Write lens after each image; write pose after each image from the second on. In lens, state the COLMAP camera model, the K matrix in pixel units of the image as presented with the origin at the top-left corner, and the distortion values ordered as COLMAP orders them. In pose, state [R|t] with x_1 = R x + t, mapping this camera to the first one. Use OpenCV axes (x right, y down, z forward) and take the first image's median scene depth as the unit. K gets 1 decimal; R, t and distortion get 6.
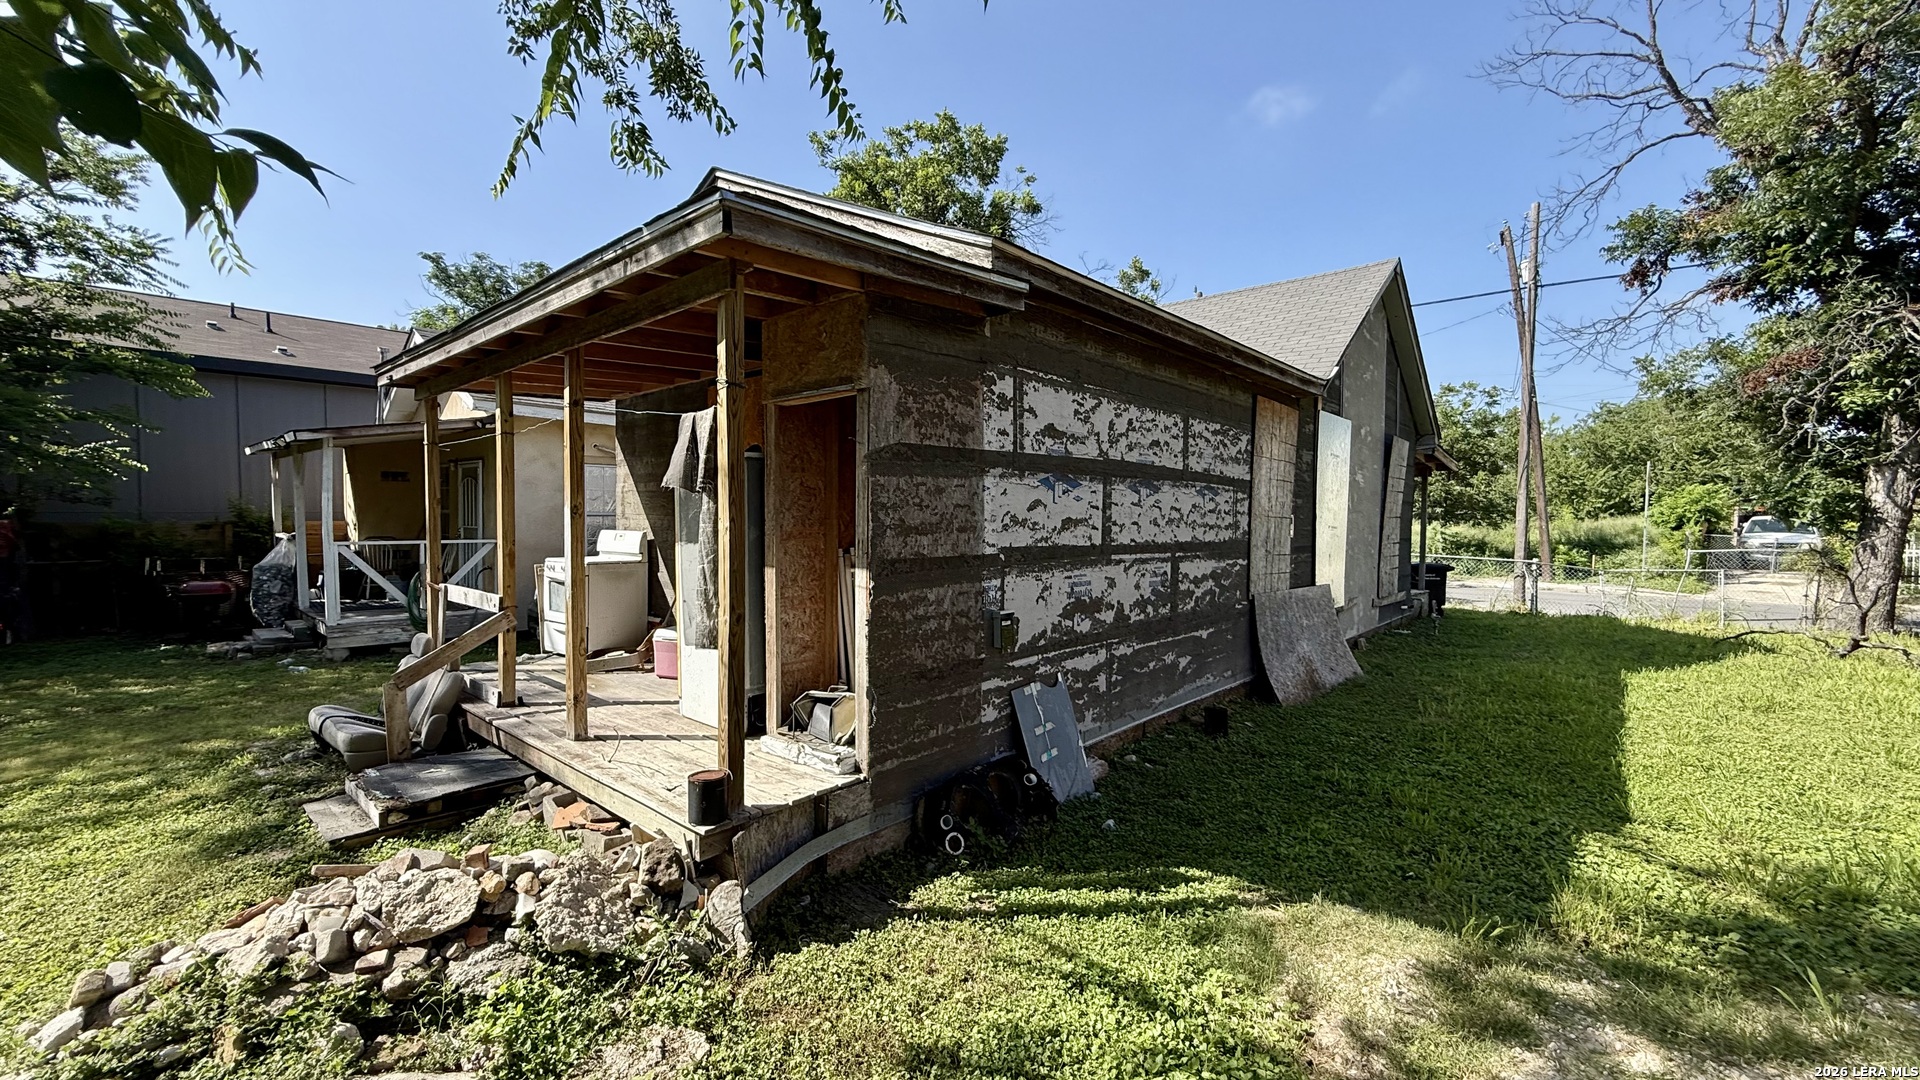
lens RADIAL K [[768.8, 0, 946.7], [0, 768.8, 534.5], [0, 0, 1]] dist [0.000326, 0.000021]
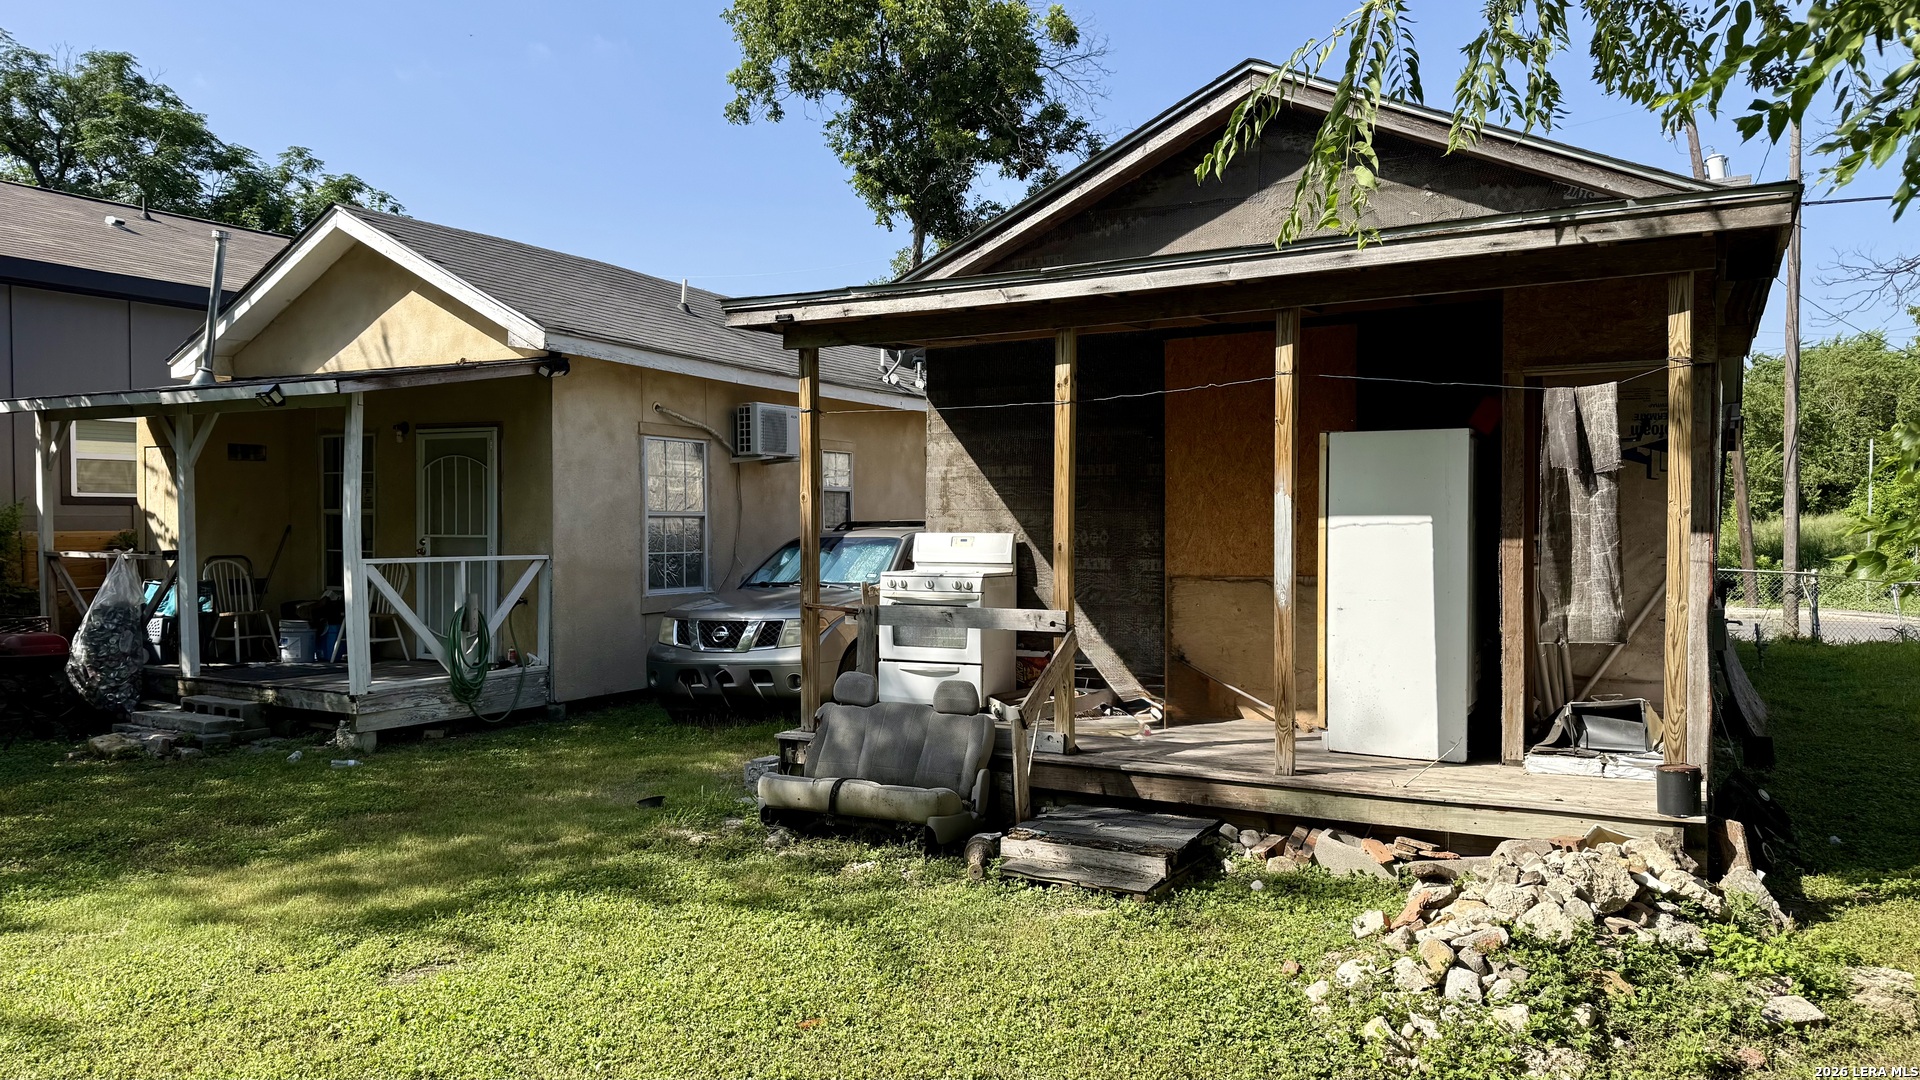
lens RADIAL K [[1335.0, 0, 960.0], [0, 1335.0, 540.0], [0, 0, 1]] dist [0.162787, -0.284719]
pose [[0.973018, -0.010126, 0.230507, -0.457308], [0.012985, 0.999856, -0.010888, 0.010148], [-0.230364, 0.013587, 0.973010, -0.133688]]
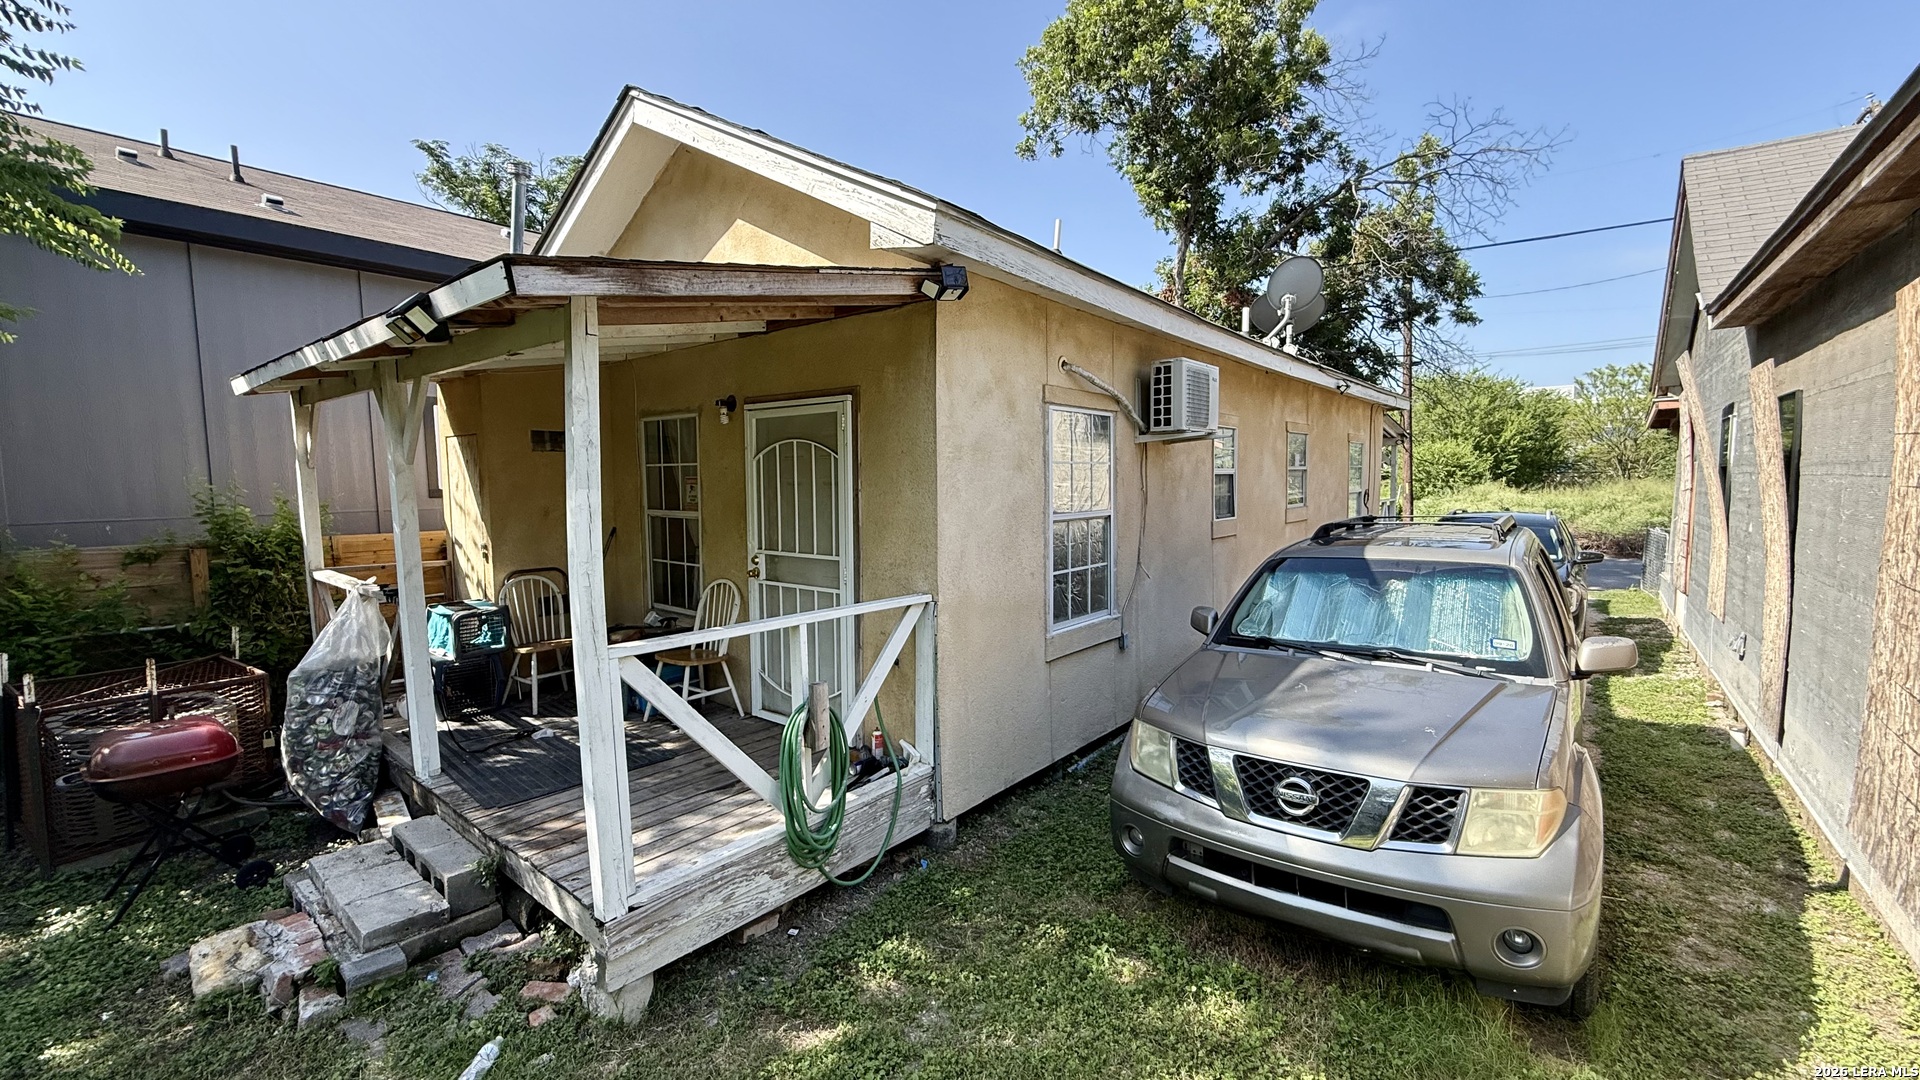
lens RADIAL K [[767.3, 0, 952.7], [0, 767.3, 537.6], [0, 0, 1]] dist [-0.001808, -0.000120]
pose [[0.998375, -0.020713, 0.053097, -0.530392], [0.018015, 0.998547, 0.050788, -0.037346], [-0.054071, -0.049749, 0.997297, 0.542607]]
